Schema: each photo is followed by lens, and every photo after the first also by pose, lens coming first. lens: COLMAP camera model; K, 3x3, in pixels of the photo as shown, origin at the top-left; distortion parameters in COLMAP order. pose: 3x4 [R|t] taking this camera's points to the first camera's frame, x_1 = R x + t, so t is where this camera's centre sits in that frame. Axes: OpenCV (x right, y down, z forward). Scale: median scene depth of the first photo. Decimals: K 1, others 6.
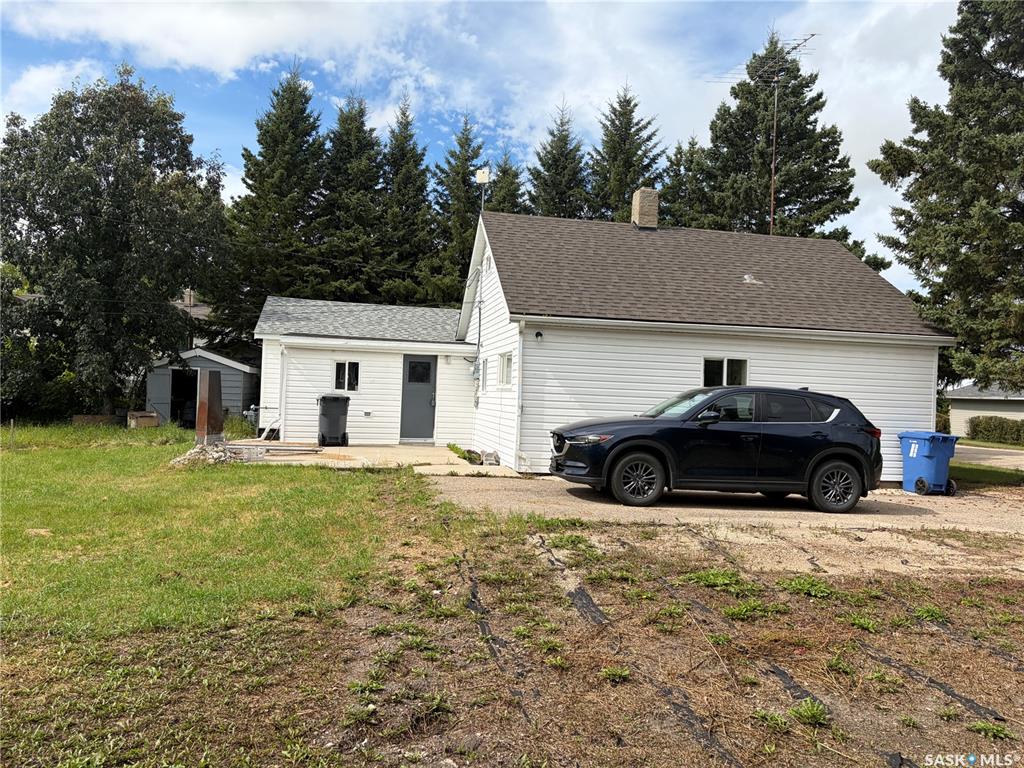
lens RADIAL K [[775.0, 0, 512.9], [0, 775.0, 386.5], [0, 0, 1]] dist [0.039488, -0.022195]
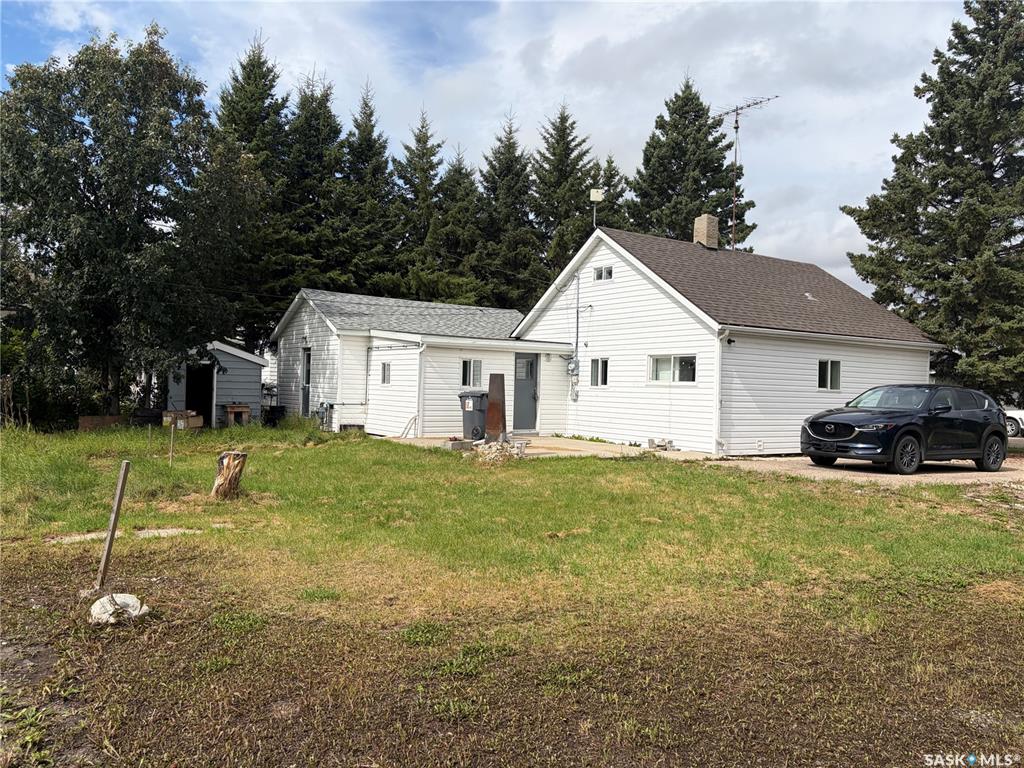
lens RADIAL K [[775.0, 0, 518.7], [0, 775.0, 382.9], [0, 0, 1]] dist [0.039488, -0.022195]
pose [[0.919611, -0.011198, 0.392670, -0.388996], [0.003675, 0.999795, 0.019905, -0.014267], [-0.392812, -0.016862, 0.919464, 0.003374]]
